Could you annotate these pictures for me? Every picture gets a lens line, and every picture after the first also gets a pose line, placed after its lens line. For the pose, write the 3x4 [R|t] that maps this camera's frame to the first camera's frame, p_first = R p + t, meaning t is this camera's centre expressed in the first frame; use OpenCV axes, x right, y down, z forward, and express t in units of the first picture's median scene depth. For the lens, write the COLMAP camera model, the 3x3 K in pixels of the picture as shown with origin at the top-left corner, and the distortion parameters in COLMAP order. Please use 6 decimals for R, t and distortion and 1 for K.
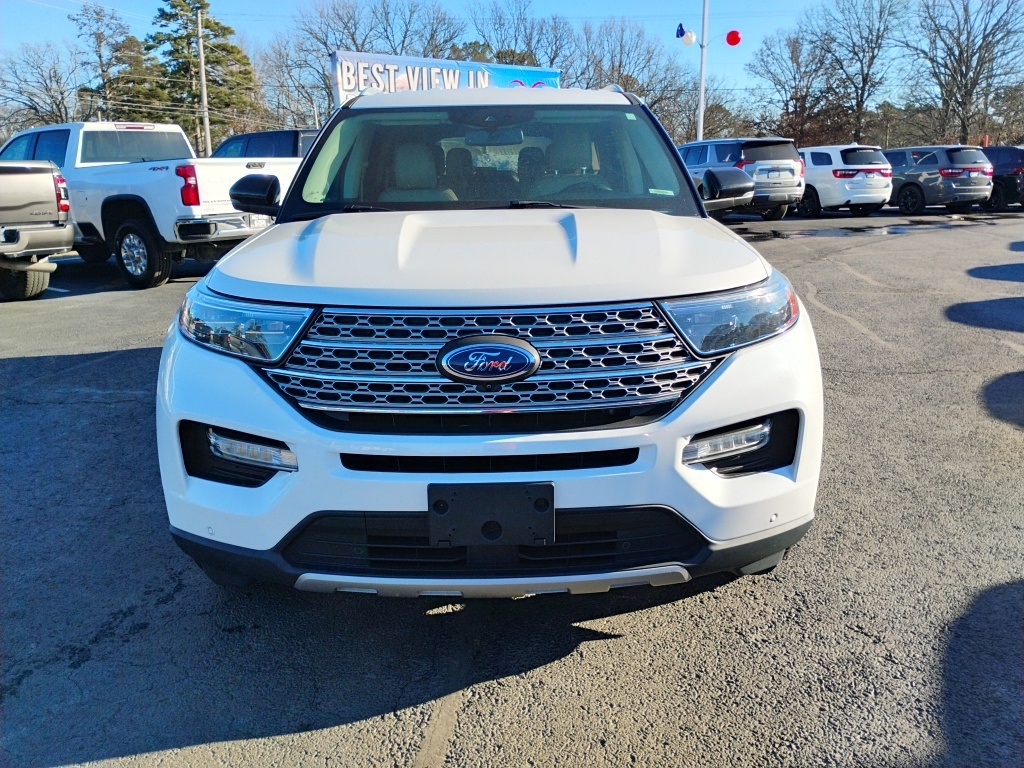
lens RADIAL K [[841.1, 0, 512.0], [0, 841.1, 384.0], [0, 0, 1]] dist [0.078835, -0.103741]
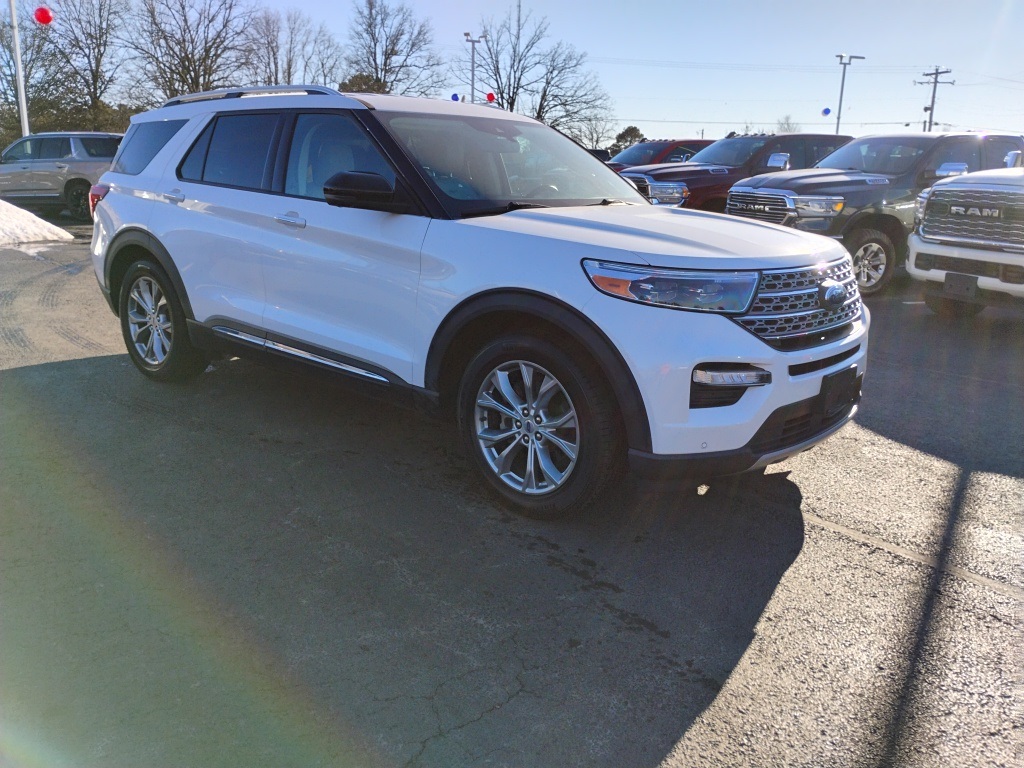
lens RADIAL K [[841.1, 0, 512.0], [0, 841.1, 384.0], [0, 0, 1]] dist [0.078835, -0.103741]
pose [[0.667476, -0.150385, 0.729287, -1.573102], [0.150069, 0.986466, 0.066068, -0.057581], [-0.729352, 0.065344, 0.681011, 0.320800]]
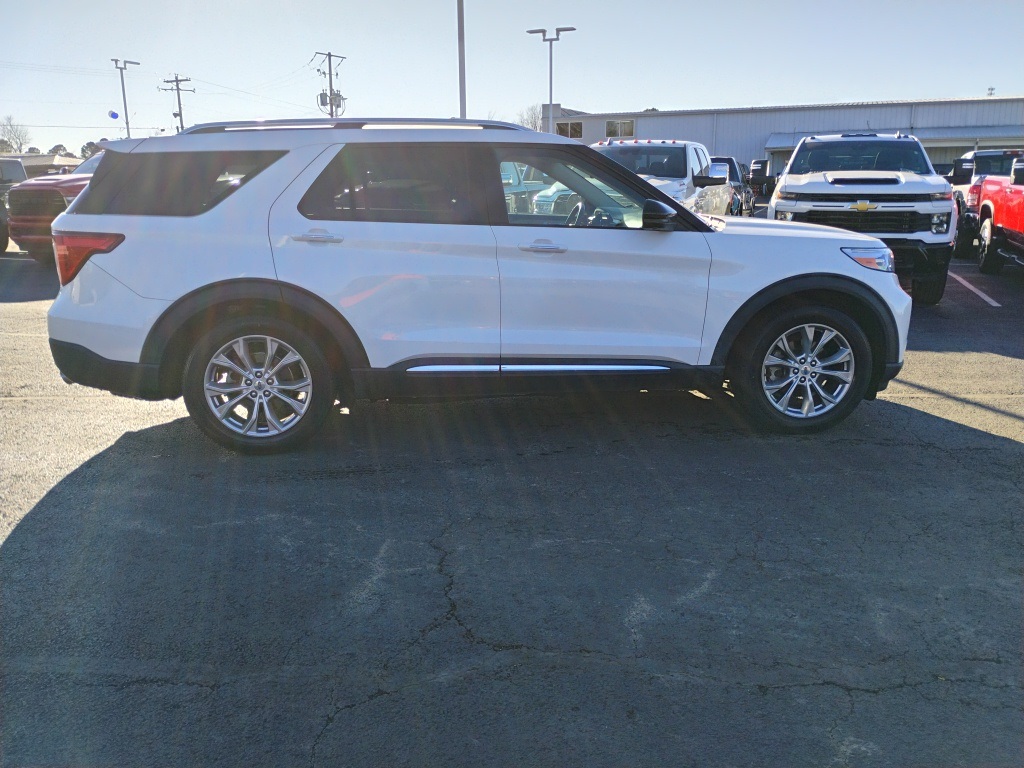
lens RADIAL K [[841.1, 0, 512.0], [0, 841.1, 384.0], [0, 0, 1]] dist [0.078835, -0.103741]
pose [[-0.107246, -0.216373, 0.970402, -2.445820], [0.255045, 0.937384, 0.237198, -0.525964], [-0.960963, 0.272935, -0.045346, 2.070921]]
